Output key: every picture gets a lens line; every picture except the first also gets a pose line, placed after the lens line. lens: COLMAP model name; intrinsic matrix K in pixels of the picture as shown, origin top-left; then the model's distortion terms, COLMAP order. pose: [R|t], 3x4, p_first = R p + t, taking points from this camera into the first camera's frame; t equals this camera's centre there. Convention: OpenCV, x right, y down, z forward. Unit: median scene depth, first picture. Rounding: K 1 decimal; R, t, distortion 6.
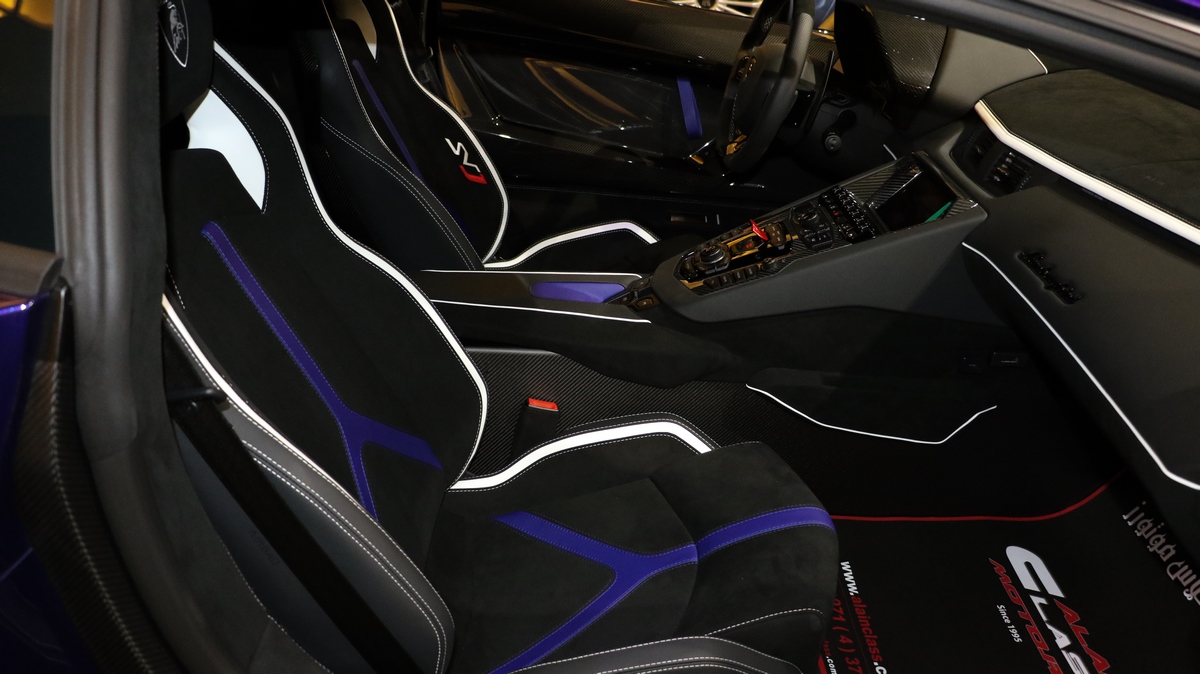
lens RADIAL K [[977.9, 0, 600.0], [0, 977.9, 337.0], [0, 0, 1]] dist [-0.186838, 0.154165]
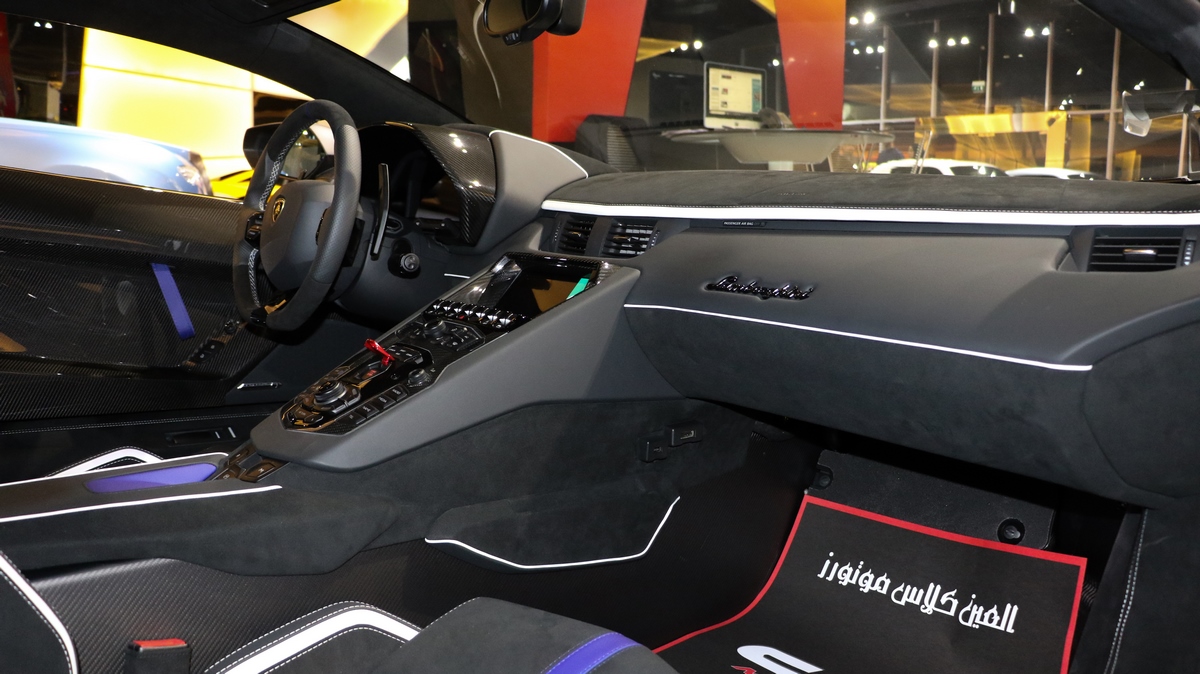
lens RADIAL K [[977.9, 0, 600.0], [0, 977.9, 337.0], [0, 0, 1]] dist [-0.186838, 0.154165]
pose [[0.772880, -0.127042, 0.621705, -0.194866], [0.318037, 0.925366, -0.206278, 0.103222], [-0.549099, 0.357153, 0.755600, 0.315212]]
